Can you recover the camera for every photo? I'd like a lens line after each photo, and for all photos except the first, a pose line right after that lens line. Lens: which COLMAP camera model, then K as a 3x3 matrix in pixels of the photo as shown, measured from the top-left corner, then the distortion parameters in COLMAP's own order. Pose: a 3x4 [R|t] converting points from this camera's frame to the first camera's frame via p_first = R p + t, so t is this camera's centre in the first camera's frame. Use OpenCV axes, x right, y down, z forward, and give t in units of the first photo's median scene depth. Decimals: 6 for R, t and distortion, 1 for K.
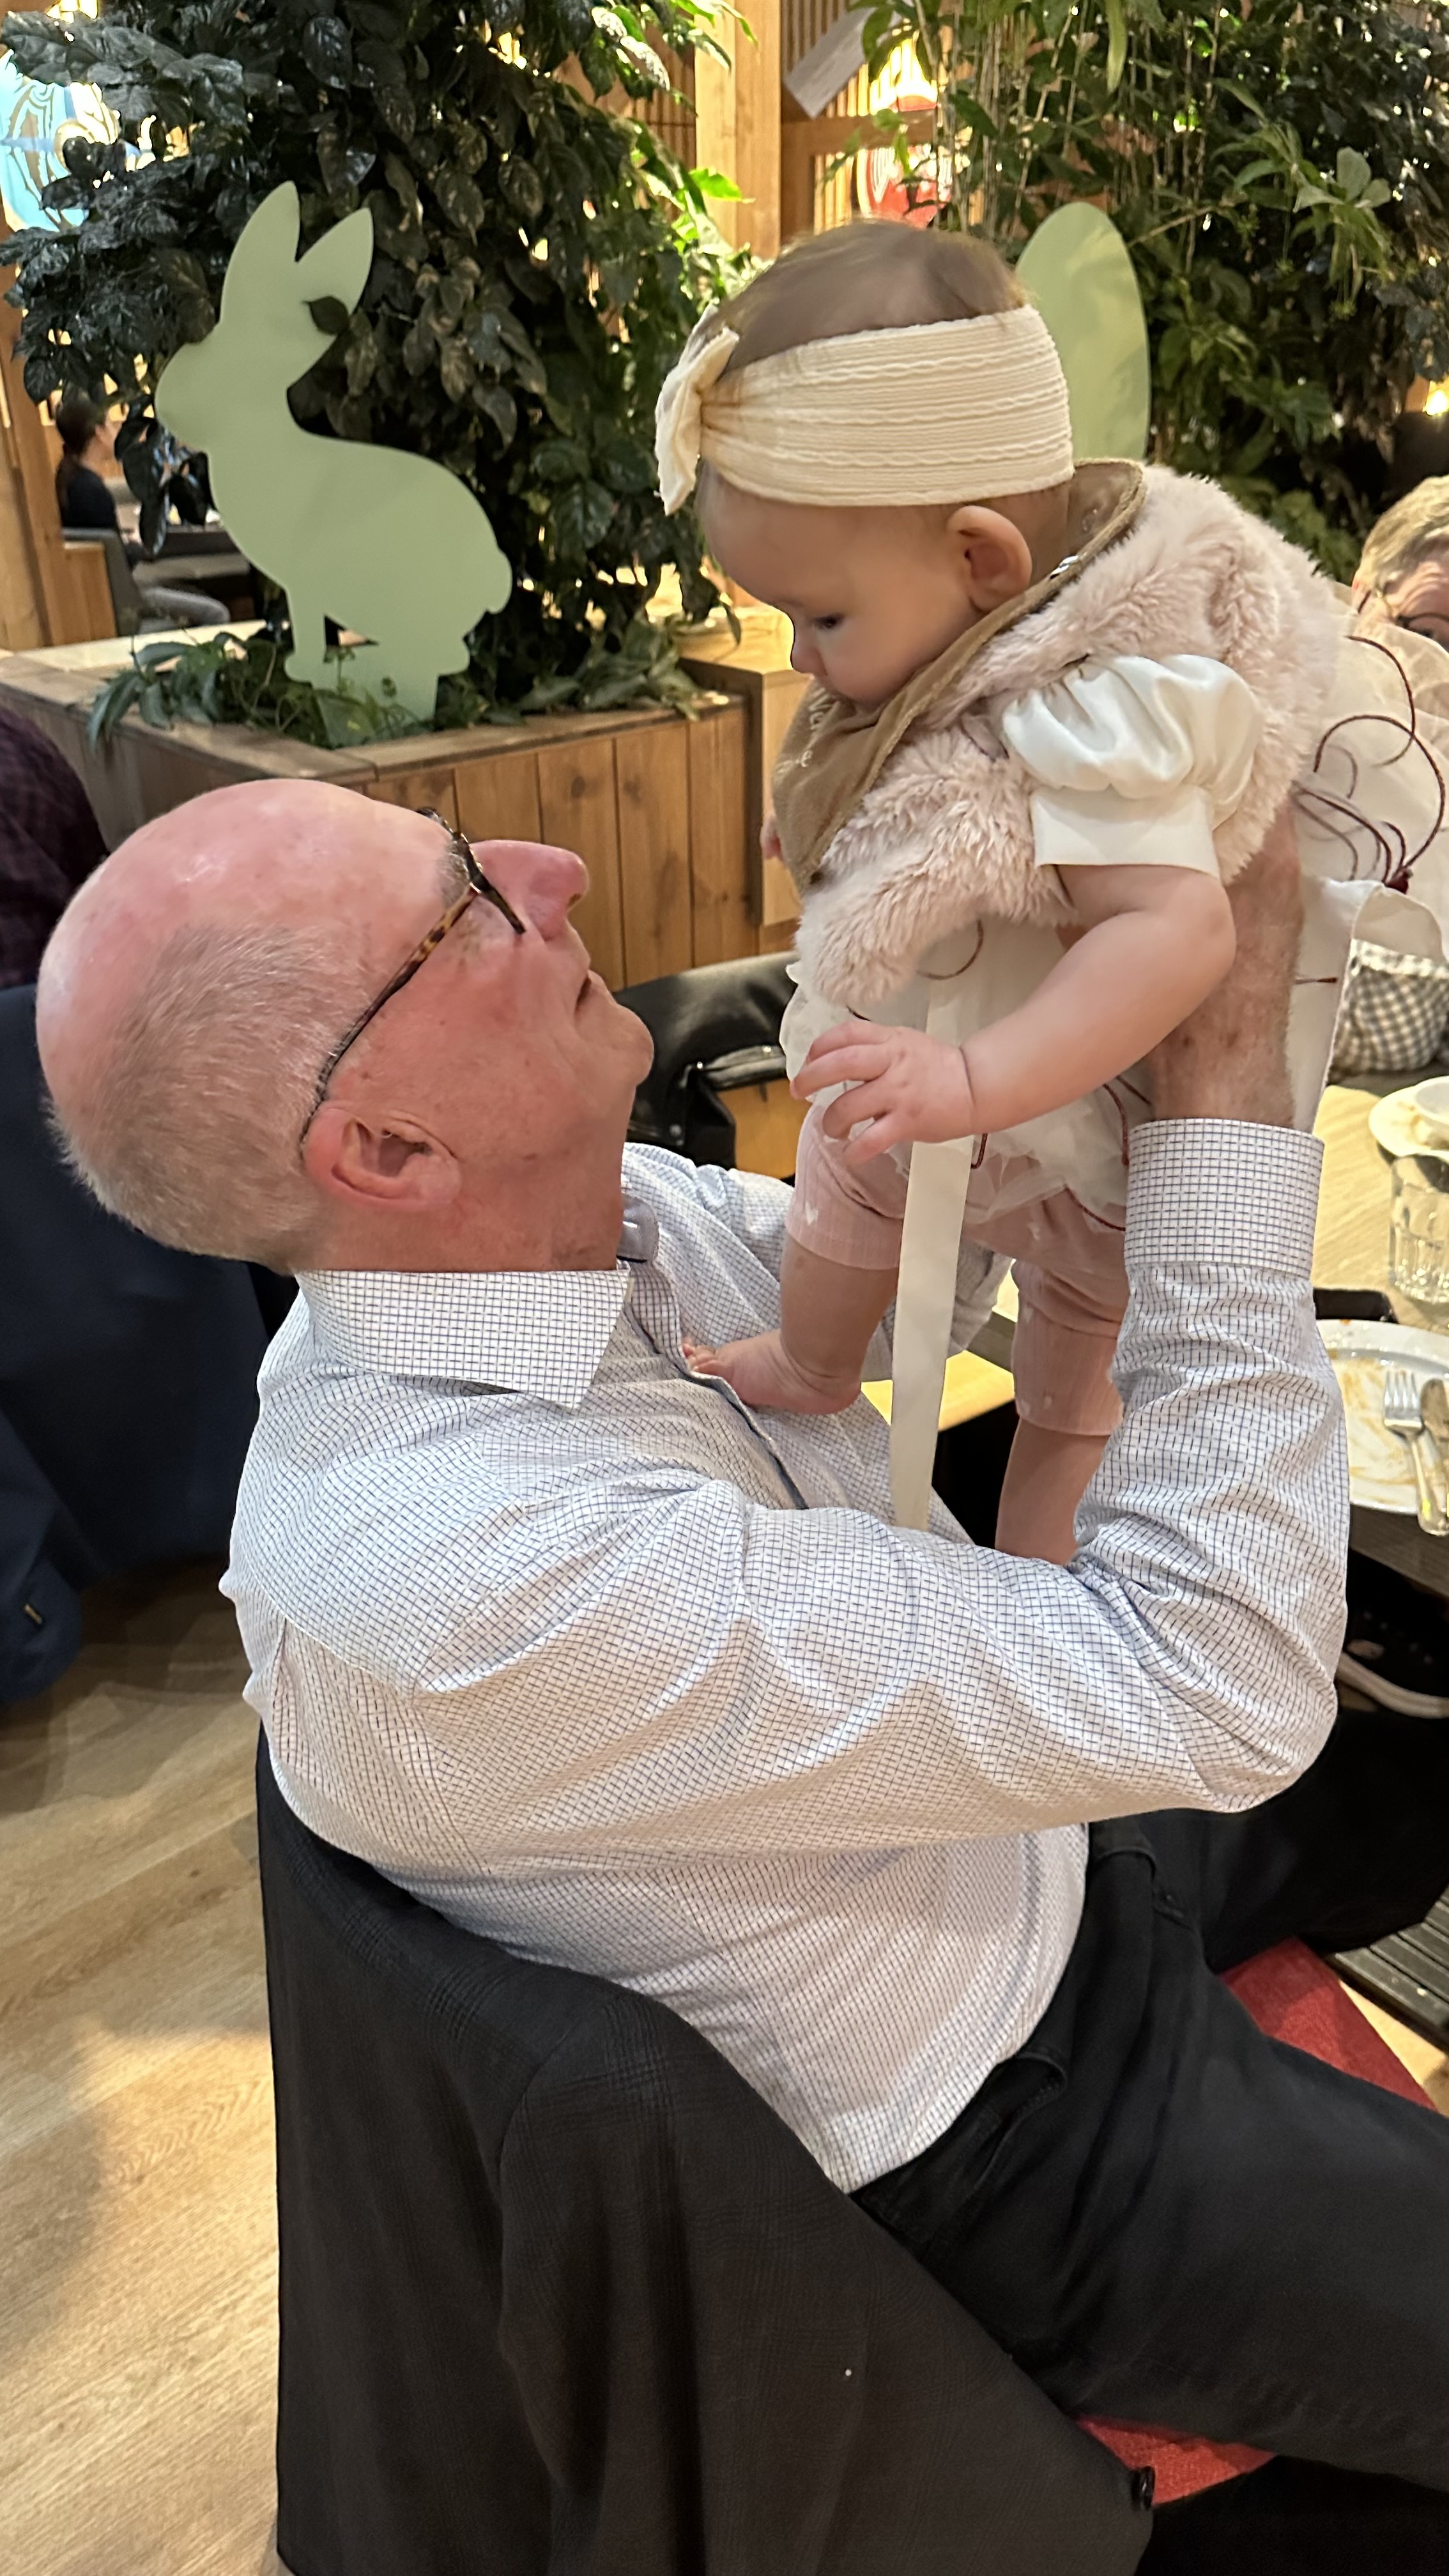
lens RADIAL K [[1787.3, 0, 727.0], [0, 1787.3, 1285.5], [0, 0, 1]] dist [0.016048, -0.026503]
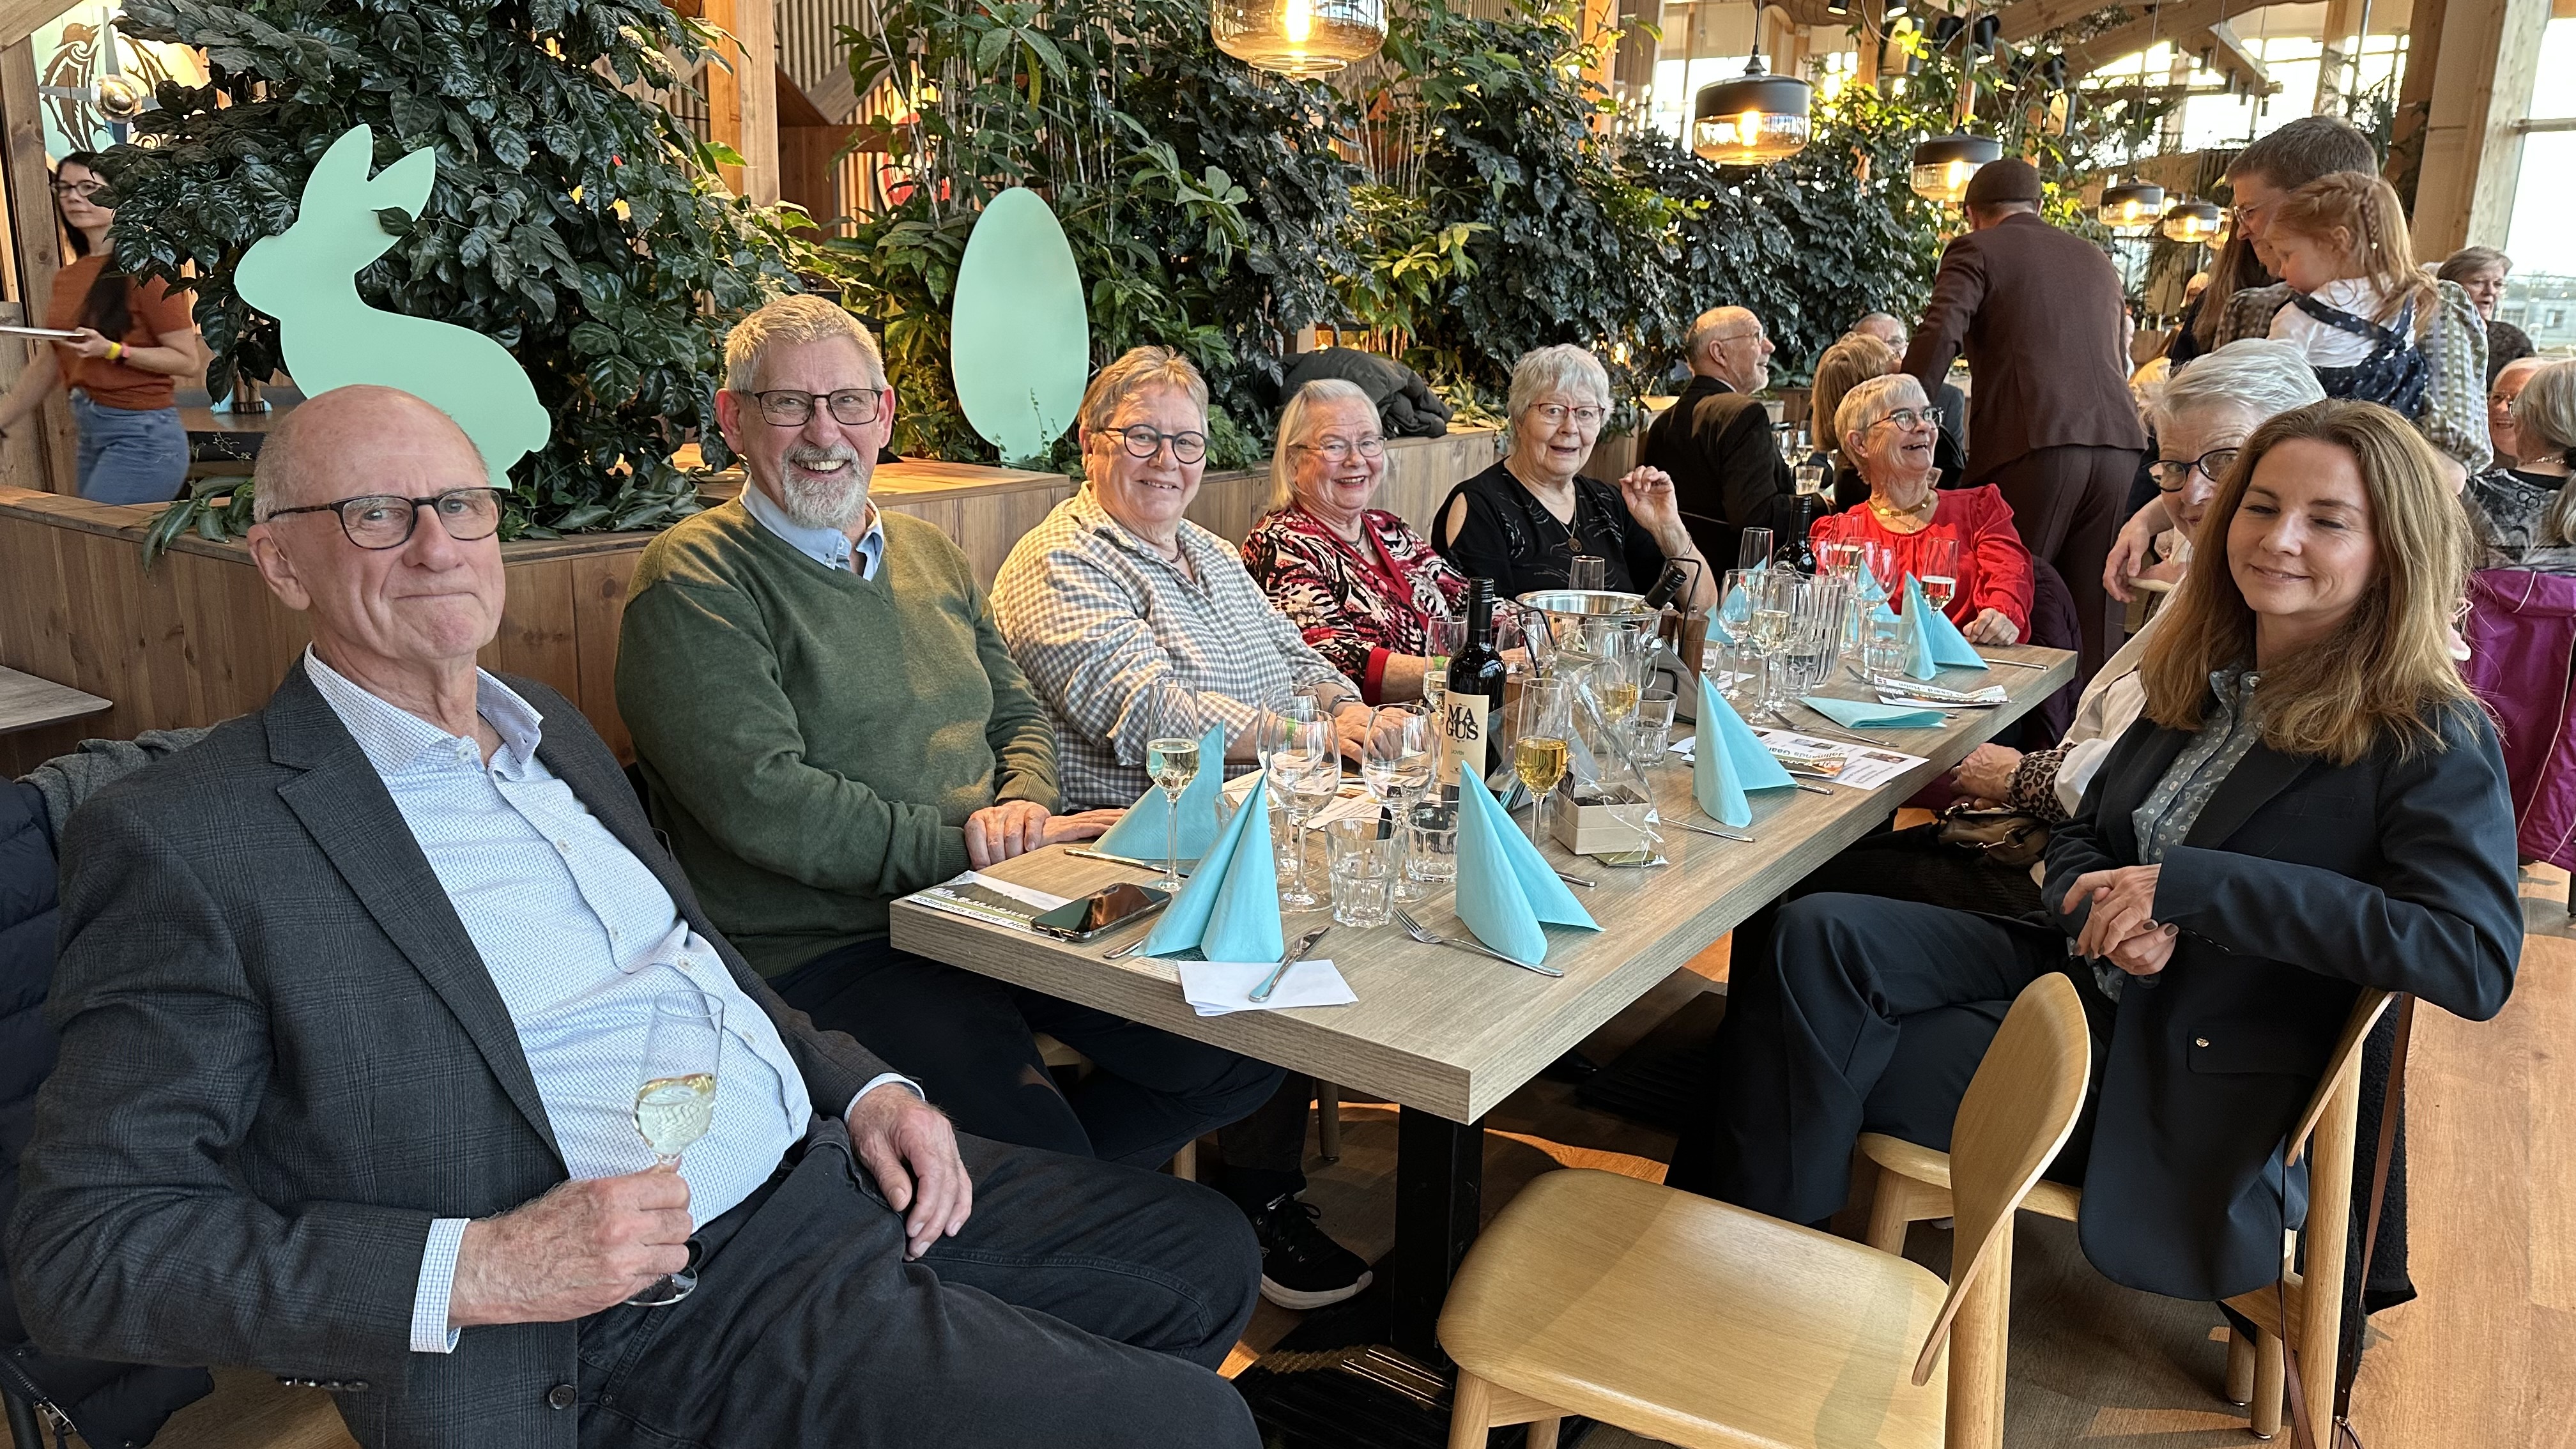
lens RADIAL K [[1787.3, 0, 1291.3], [0, 1787.3, 723.2], [0, 0, 1]] dist [0.016048, -0.026503]
pose [[0.960253, -0.022289, 0.278240, 0.019612], [0.094426, 0.963978, -0.248659, 0.150510], [-0.262675, 0.265048, 0.927767, -0.209373]]
